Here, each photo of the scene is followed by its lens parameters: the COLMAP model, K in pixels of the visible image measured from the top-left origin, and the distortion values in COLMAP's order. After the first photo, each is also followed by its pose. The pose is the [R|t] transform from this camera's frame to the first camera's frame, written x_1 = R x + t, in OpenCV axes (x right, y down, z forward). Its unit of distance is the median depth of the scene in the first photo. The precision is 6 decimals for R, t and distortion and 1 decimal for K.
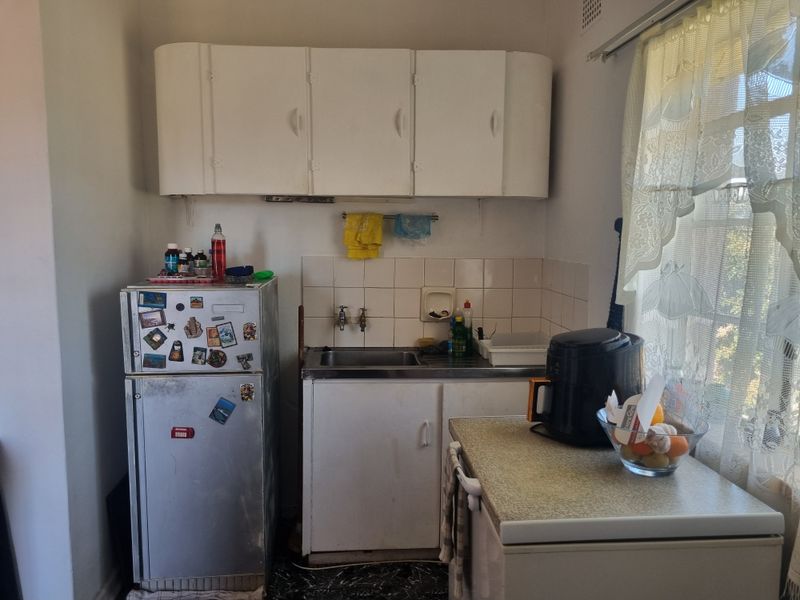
lens RADIAL K [[619.1, 0, 390.7], [0, 619.1, 304.1], [0, 0, 1]] dist [0.046450, -0.048872]
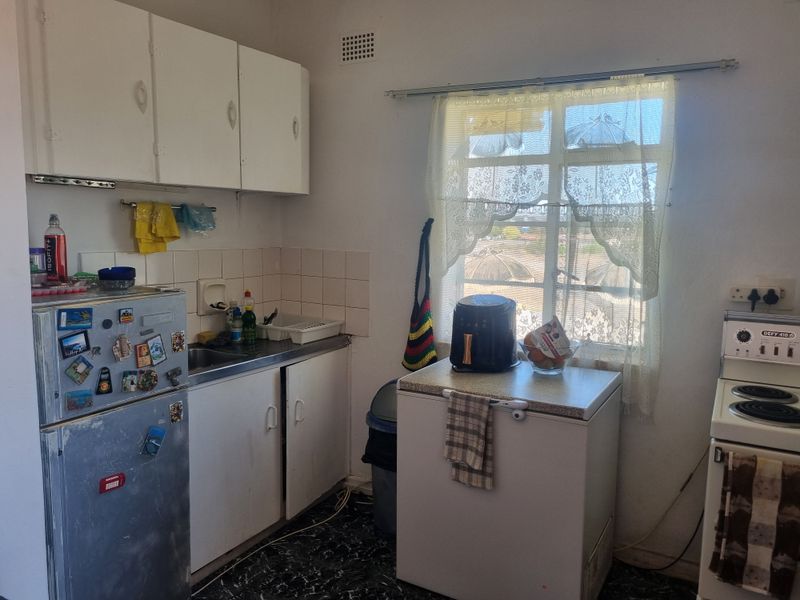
lens RADIAL K [[619.1, 0, 390.7], [0, 619.1, 304.1], [0, 0, 1]] dist [0.046450, -0.048872]
pose [[0.568213, -0.101591, 0.816586, -0.761226], [0.075285, 0.994606, 0.071352, -0.048363], [-0.819430, 0.020934, 0.572797, 0.254482]]
